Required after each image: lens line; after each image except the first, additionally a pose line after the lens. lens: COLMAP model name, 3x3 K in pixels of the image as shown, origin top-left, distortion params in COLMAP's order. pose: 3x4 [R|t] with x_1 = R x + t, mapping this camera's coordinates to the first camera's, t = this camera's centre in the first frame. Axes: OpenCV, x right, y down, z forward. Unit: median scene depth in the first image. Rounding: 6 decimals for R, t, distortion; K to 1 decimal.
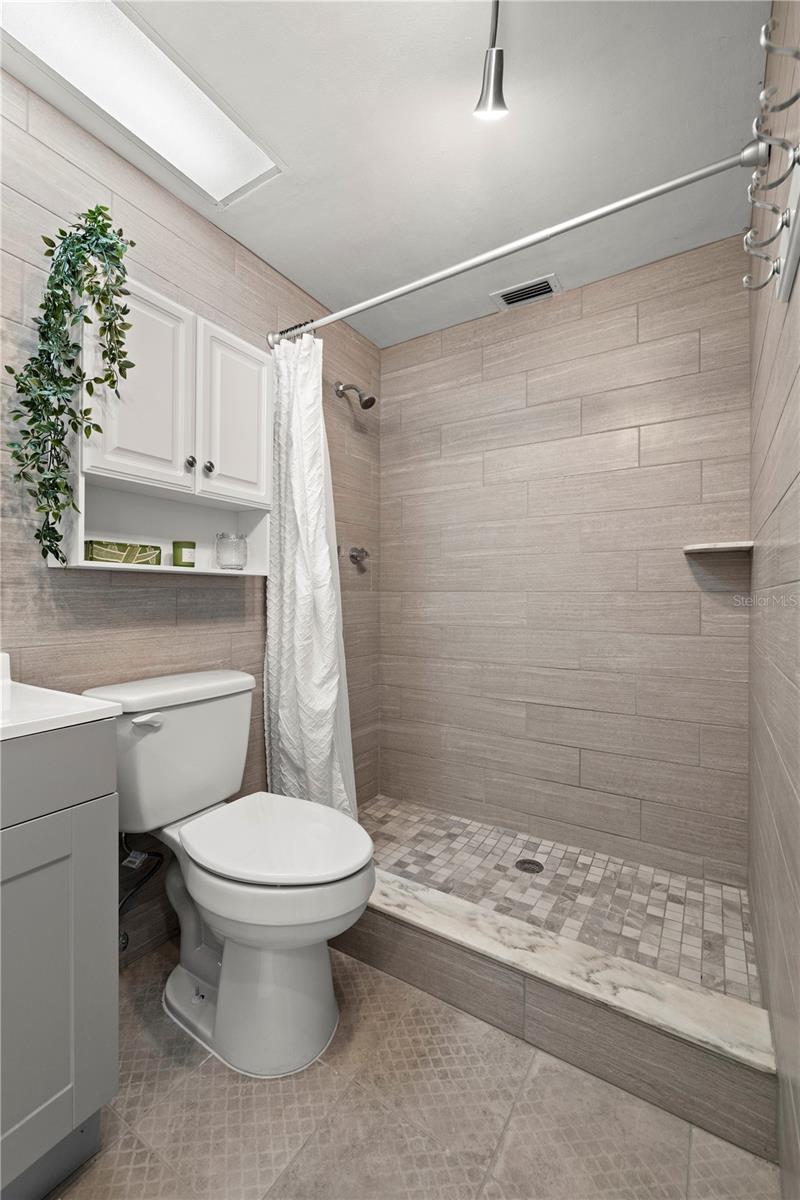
lens RADIAL K [[497.0, 0, 397.1], [0, 497.0, 597.3], [0, 0, 1]] dist [-0.004230, 0.000518]
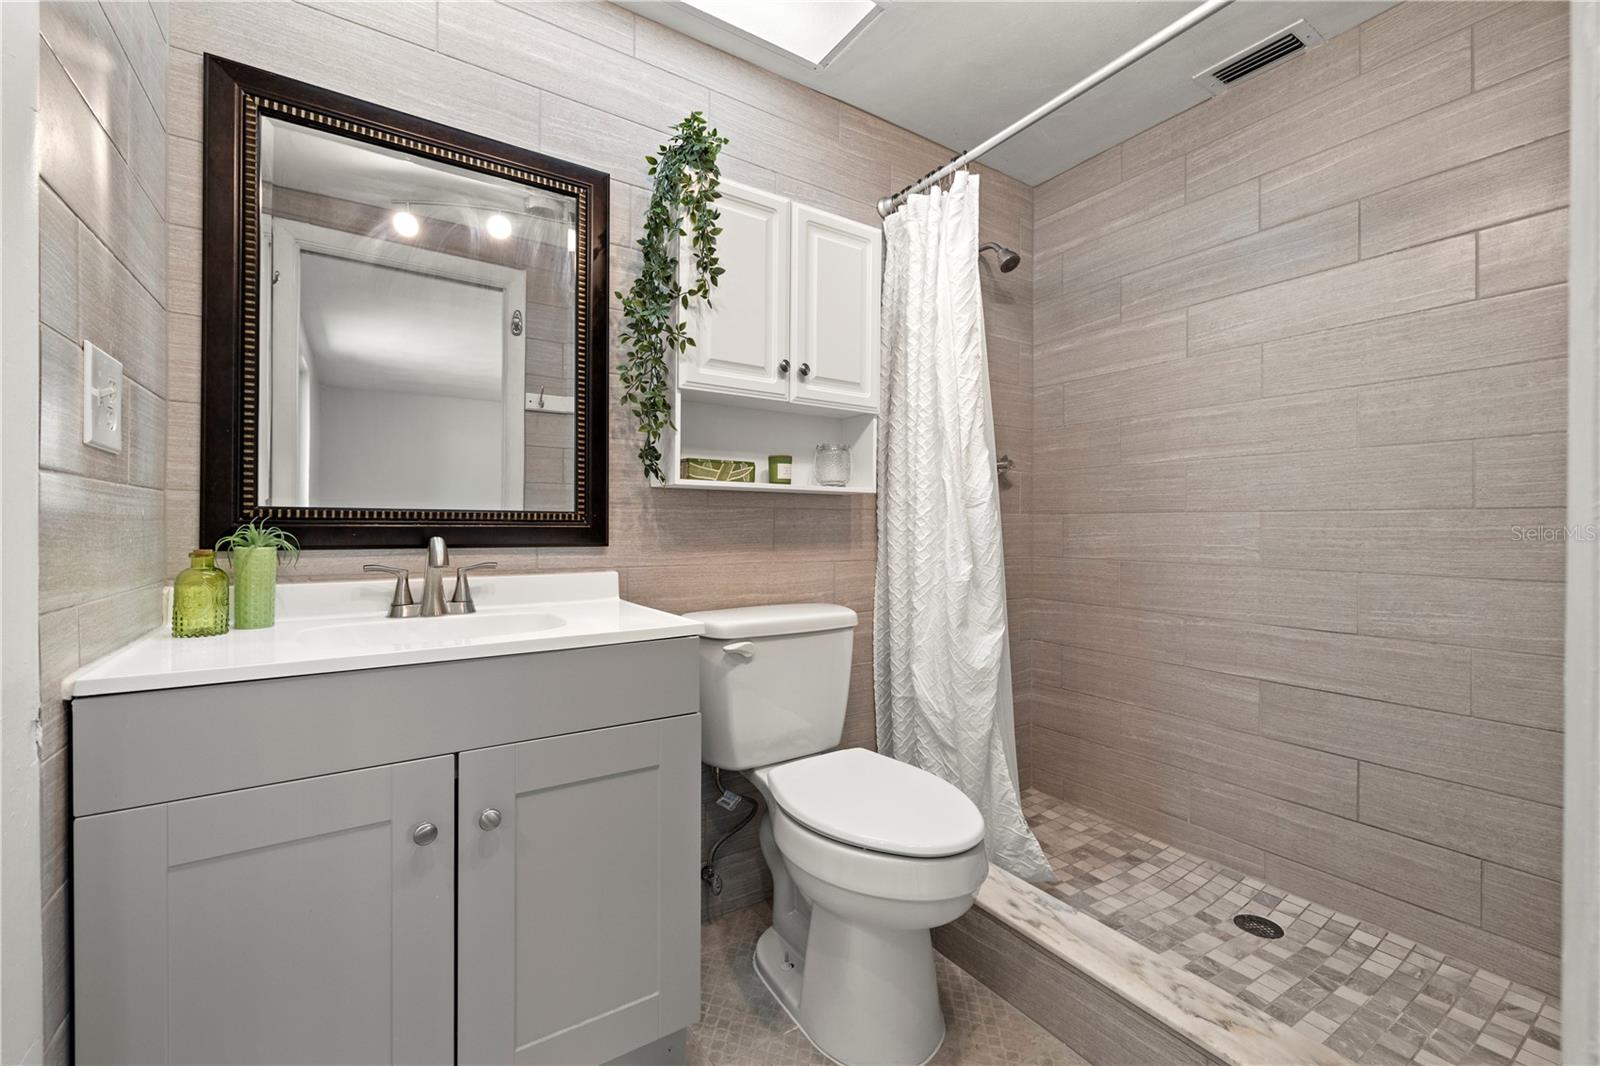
lens RADIAL K [[662.6, 0, 801.2], [0, 662.6, 525.4], [0, 0, 1]] dist [-0.004230, 0.000518]
pose [[0.910472, -0.000274, -0.413571, 0.088944], [-0.001780, 0.999988, -0.004580, 0.016267], [0.413567, 0.004907, 0.910460, -0.062018]]
